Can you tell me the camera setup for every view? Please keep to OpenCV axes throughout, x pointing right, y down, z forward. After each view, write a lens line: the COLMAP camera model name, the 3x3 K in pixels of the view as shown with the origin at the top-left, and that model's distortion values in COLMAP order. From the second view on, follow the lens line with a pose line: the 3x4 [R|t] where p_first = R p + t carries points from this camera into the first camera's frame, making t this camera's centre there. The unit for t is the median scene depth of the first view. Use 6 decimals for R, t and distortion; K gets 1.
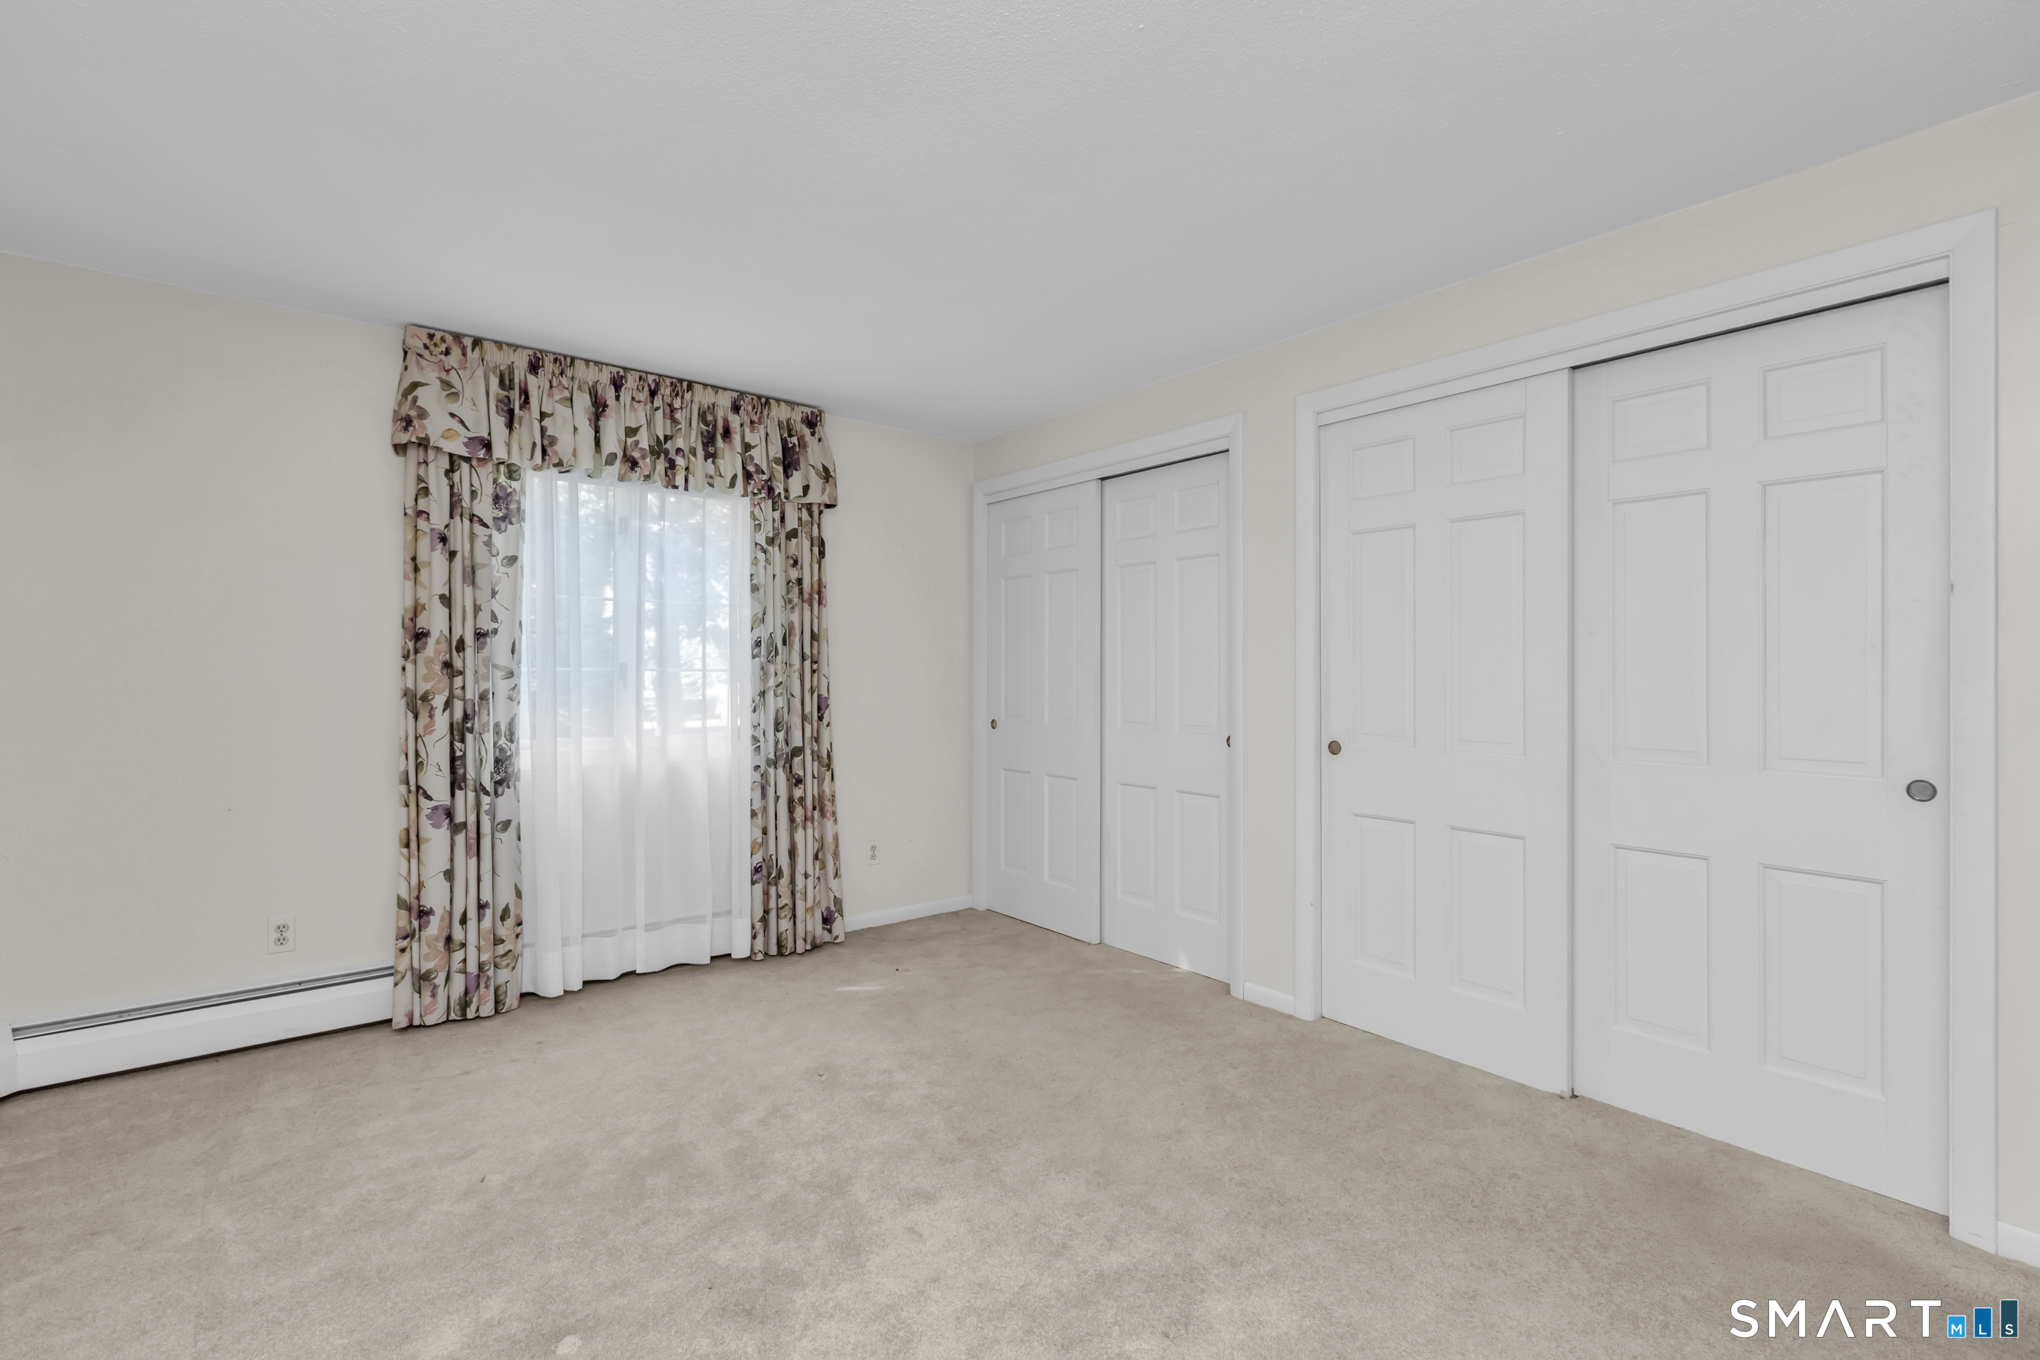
lens RADIAL K [[926.6, 0, 1014.7], [0, 926.6, 672.0], [0, 0, 1]] dist [0.002588, 0.000579]
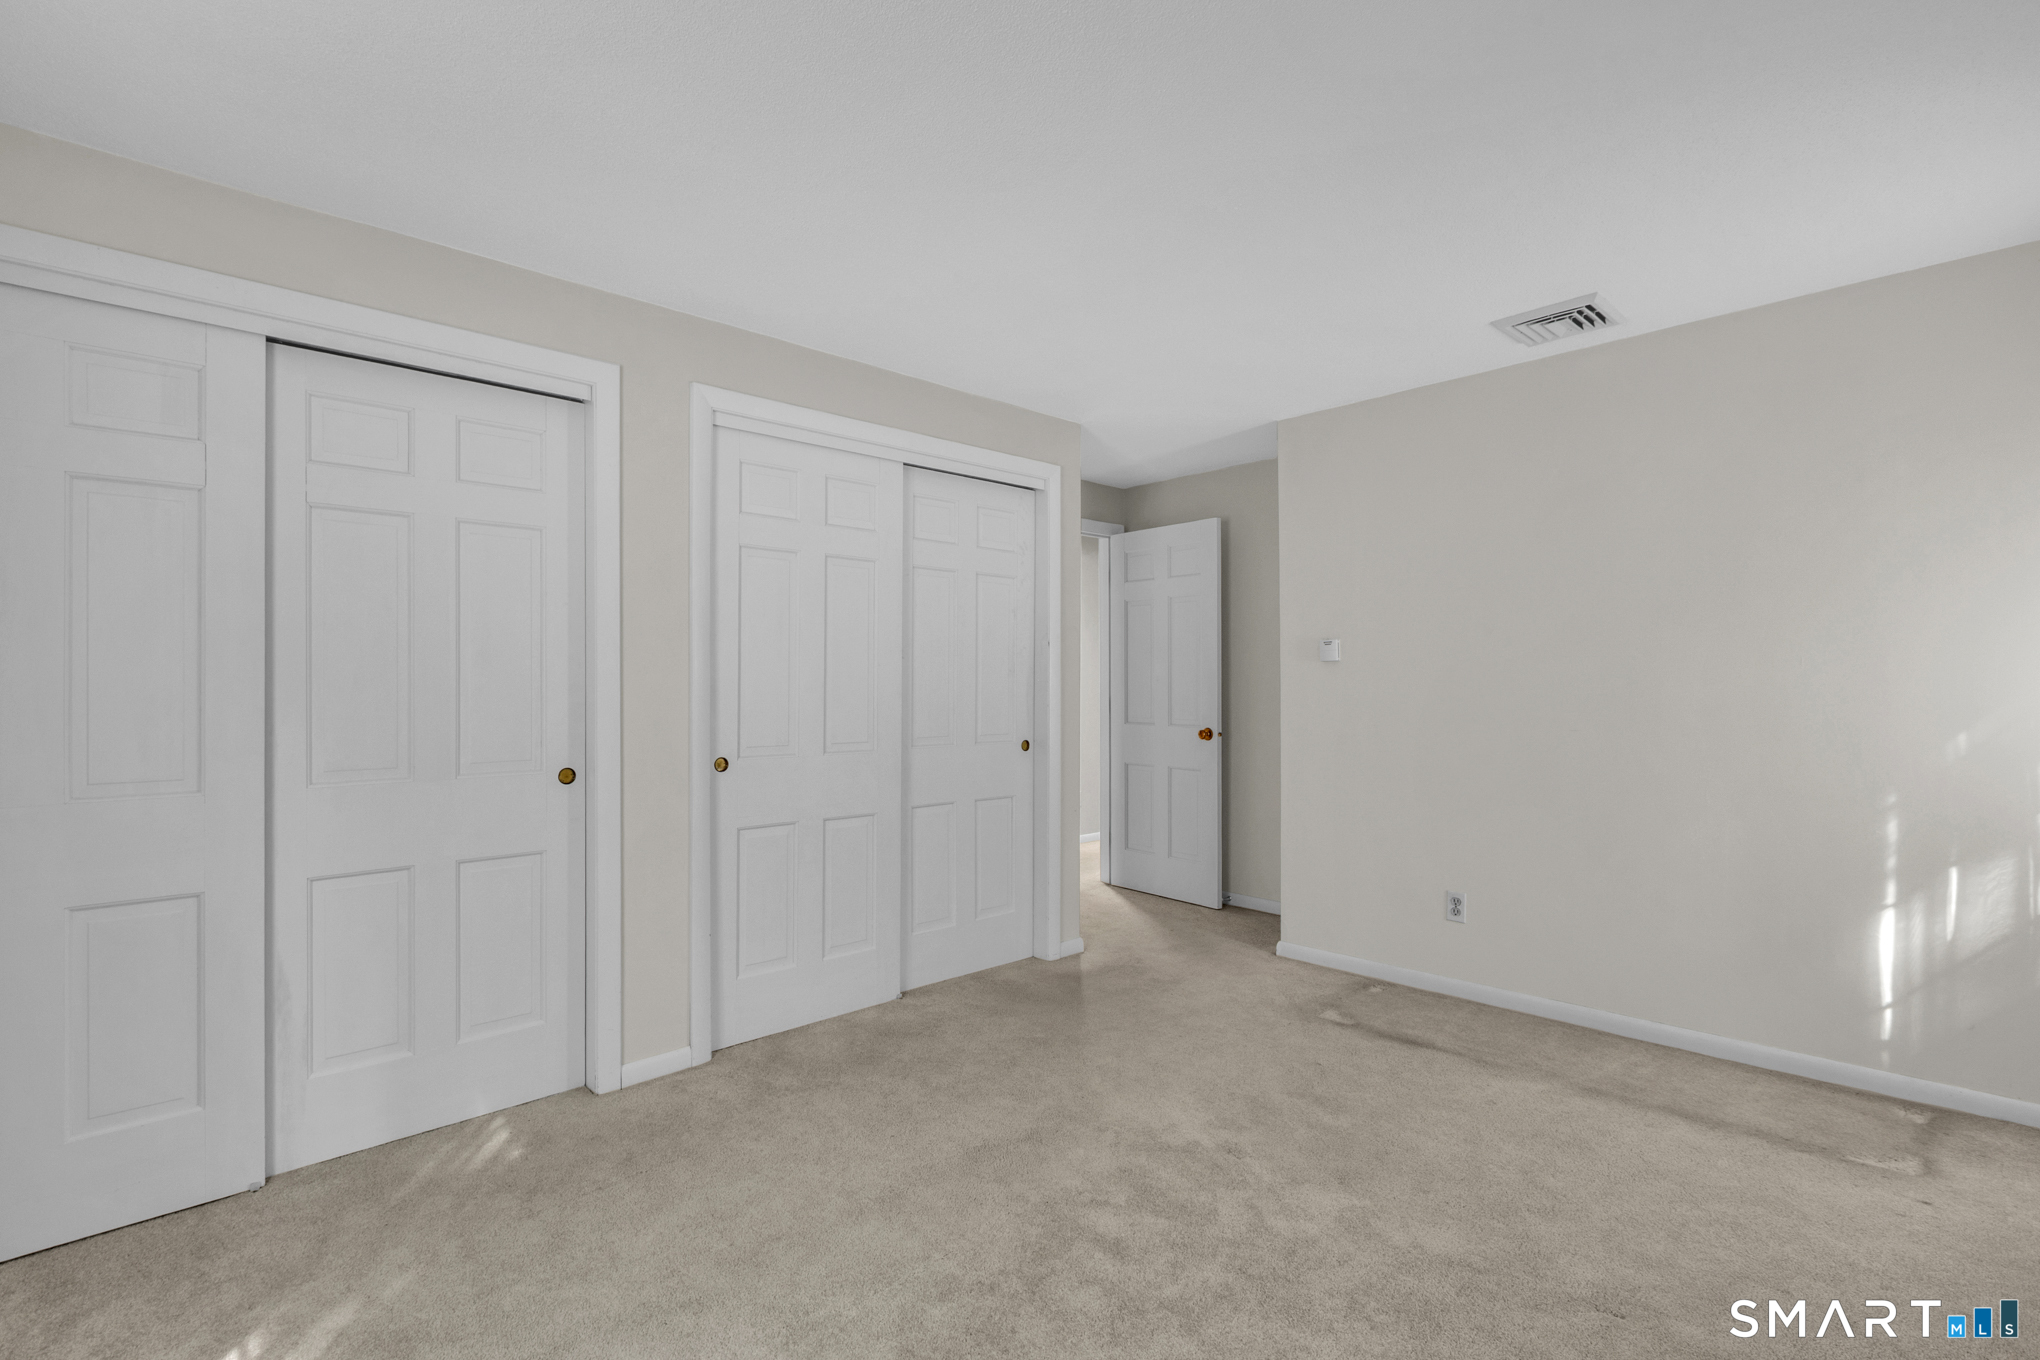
lens RADIAL K [[926.6, 0, 1014.7], [0, 926.6, 672.0], [0, 0, 1]] dist [0.002588, 0.000579]
pose [[-0.070494, 0.011540, 0.997445, -0.610915], [0.005268, 0.999923, -0.011196, -0.003980], [-0.997498, 0.004465, -0.070549, 0.718795]]
